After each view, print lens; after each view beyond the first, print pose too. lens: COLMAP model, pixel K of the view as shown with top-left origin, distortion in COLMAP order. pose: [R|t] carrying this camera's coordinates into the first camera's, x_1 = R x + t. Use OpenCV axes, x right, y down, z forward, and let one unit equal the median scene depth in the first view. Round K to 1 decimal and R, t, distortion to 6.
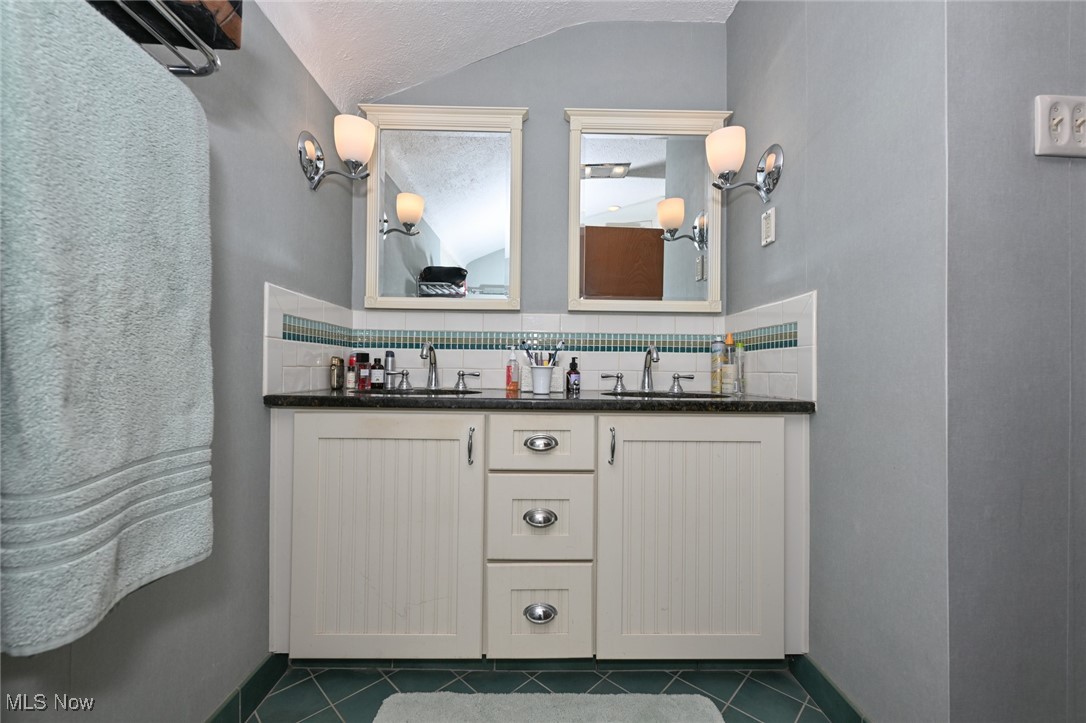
lens RADIAL K [[442.8, 0, 543.0], [0, 442.8, 361.5], [0, 0, 1]] dist [0.000678, 0.000036]
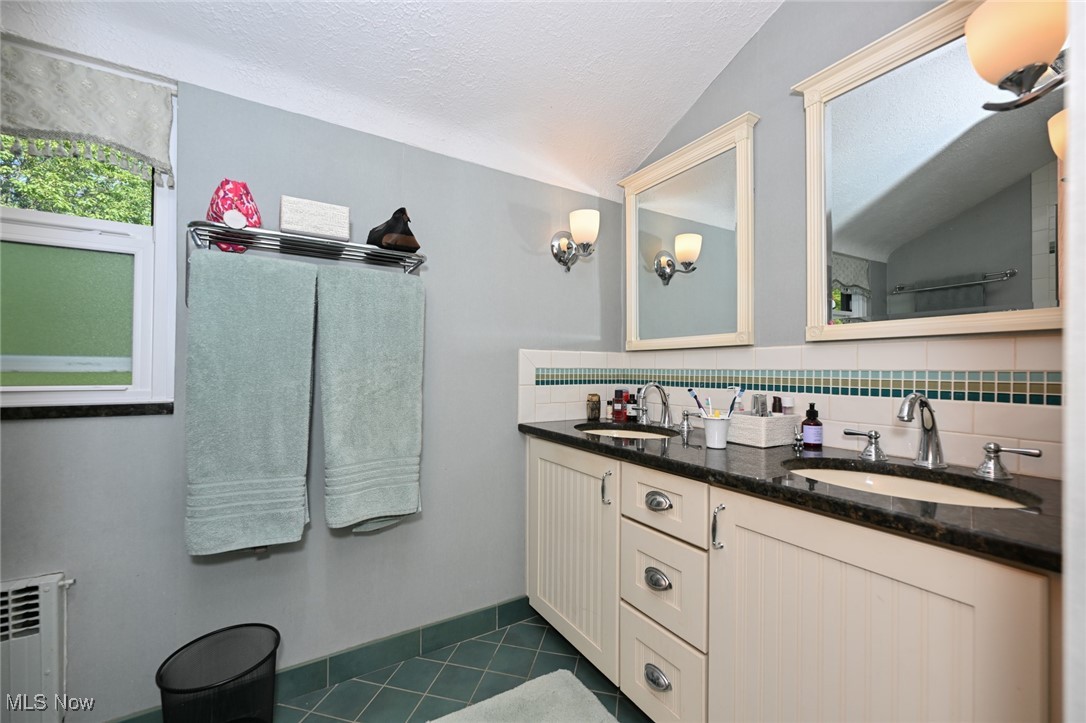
lens RADIAL K [[438.1, 0, 543.0], [0, 438.1, 361.5], [0, 0, 1]] dist [-0.008293, 0.000049]
pose [[0.499155, -0.021151, -0.866254, 0.511834], [0.016410, 0.999754, -0.014955, -0.080366], [0.866357, -0.006750, 0.499379, 0.226128]]
